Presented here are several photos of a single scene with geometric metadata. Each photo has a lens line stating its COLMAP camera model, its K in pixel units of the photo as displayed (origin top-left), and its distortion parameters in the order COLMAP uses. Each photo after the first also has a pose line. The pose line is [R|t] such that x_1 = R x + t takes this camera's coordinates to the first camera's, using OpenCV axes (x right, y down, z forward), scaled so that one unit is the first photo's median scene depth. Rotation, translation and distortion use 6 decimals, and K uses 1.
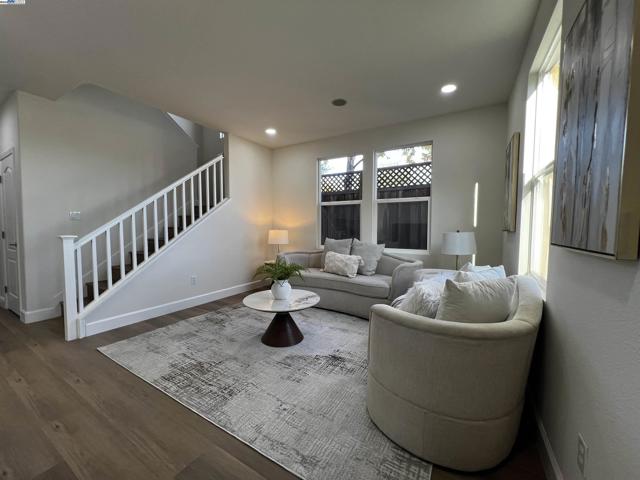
lens RADIAL K [[254.3, 0, 321.6], [0, 254.3, 243.3], [0, 0, 1]] dist [-0.004292, 0.000193]
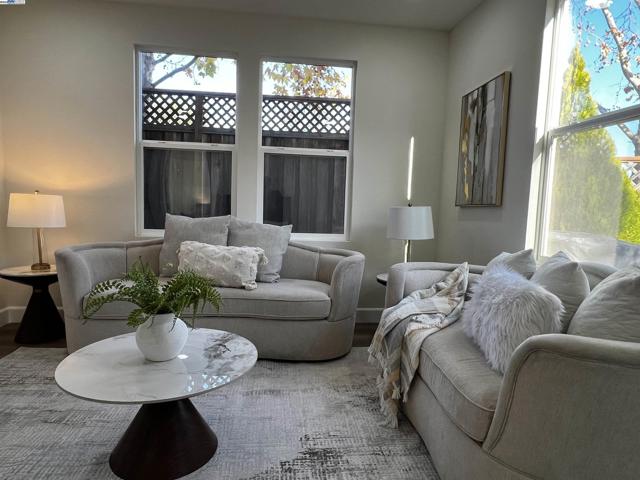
lens RADIAL K [[398.4, 0, 316.8], [0, 398.4, 240.7], [0, 0, 1]] dist [0.000452, 0.001473]
pose [[0.800582, -0.030327, 0.598455, -0.243107], [0.009448, 0.999233, 0.037997, 0.004190], [-0.599148, -0.024765, 0.800255, 0.239921]]
